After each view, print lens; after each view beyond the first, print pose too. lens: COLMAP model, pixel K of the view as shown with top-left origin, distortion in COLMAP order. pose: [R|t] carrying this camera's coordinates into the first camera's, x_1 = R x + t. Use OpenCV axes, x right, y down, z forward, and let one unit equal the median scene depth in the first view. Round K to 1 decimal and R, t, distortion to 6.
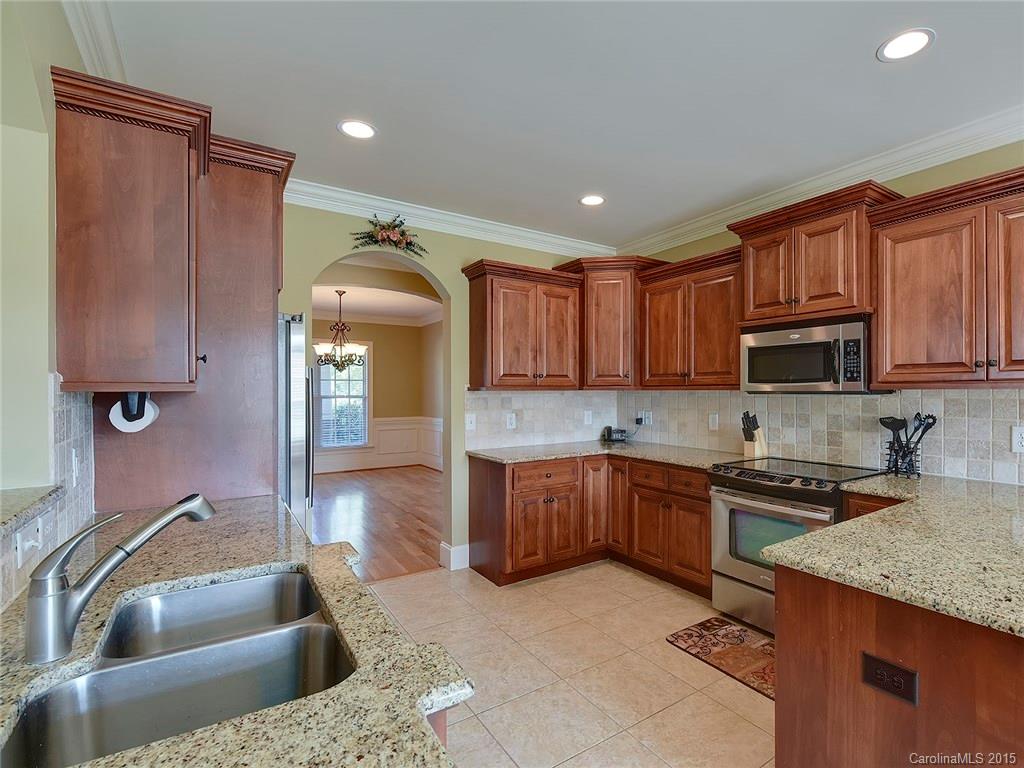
lens RADIAL K [[471.6, 0, 532.6], [0, 471.6, 389.9], [0, 0, 1]] dist [0.001890, 0.000308]
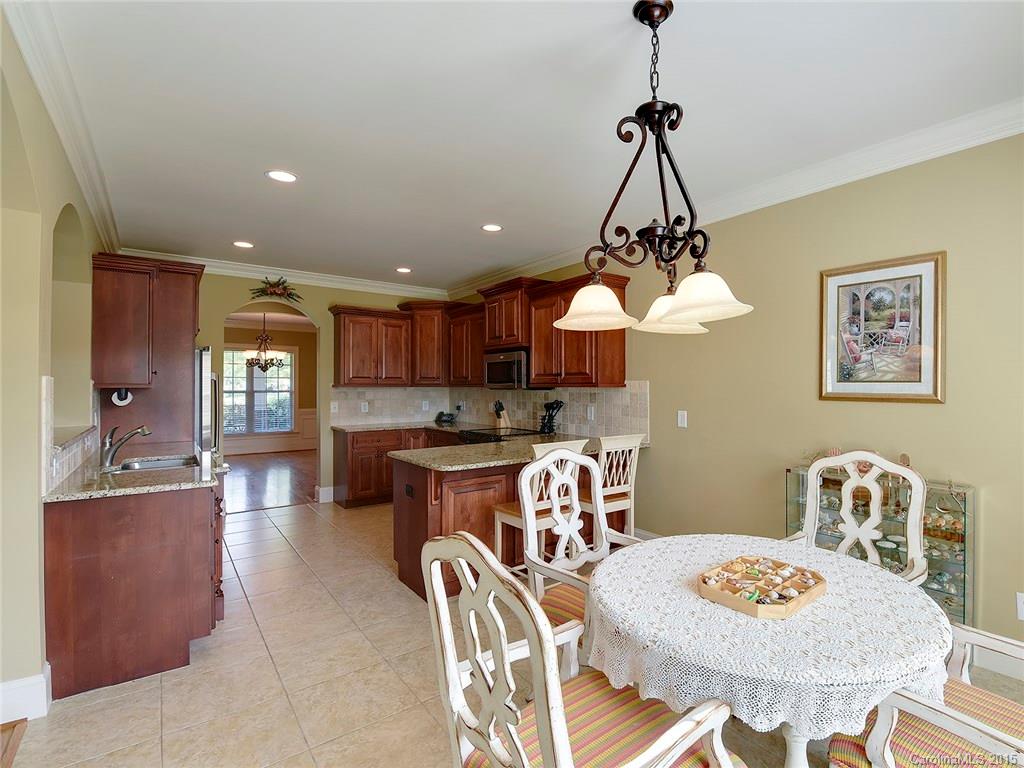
lens RADIAL K [[463.6, 0, 512.0], [0, 463.6, 384.0], [0, 0, 1]] dist [0.000459, -0.000050]
pose [[0.998822, 0.003104, 0.048416, 0.375480], [-0.002908, 0.999987, -0.004115, -0.004125], [-0.048428, 0.003969, 0.998819, -0.541063]]
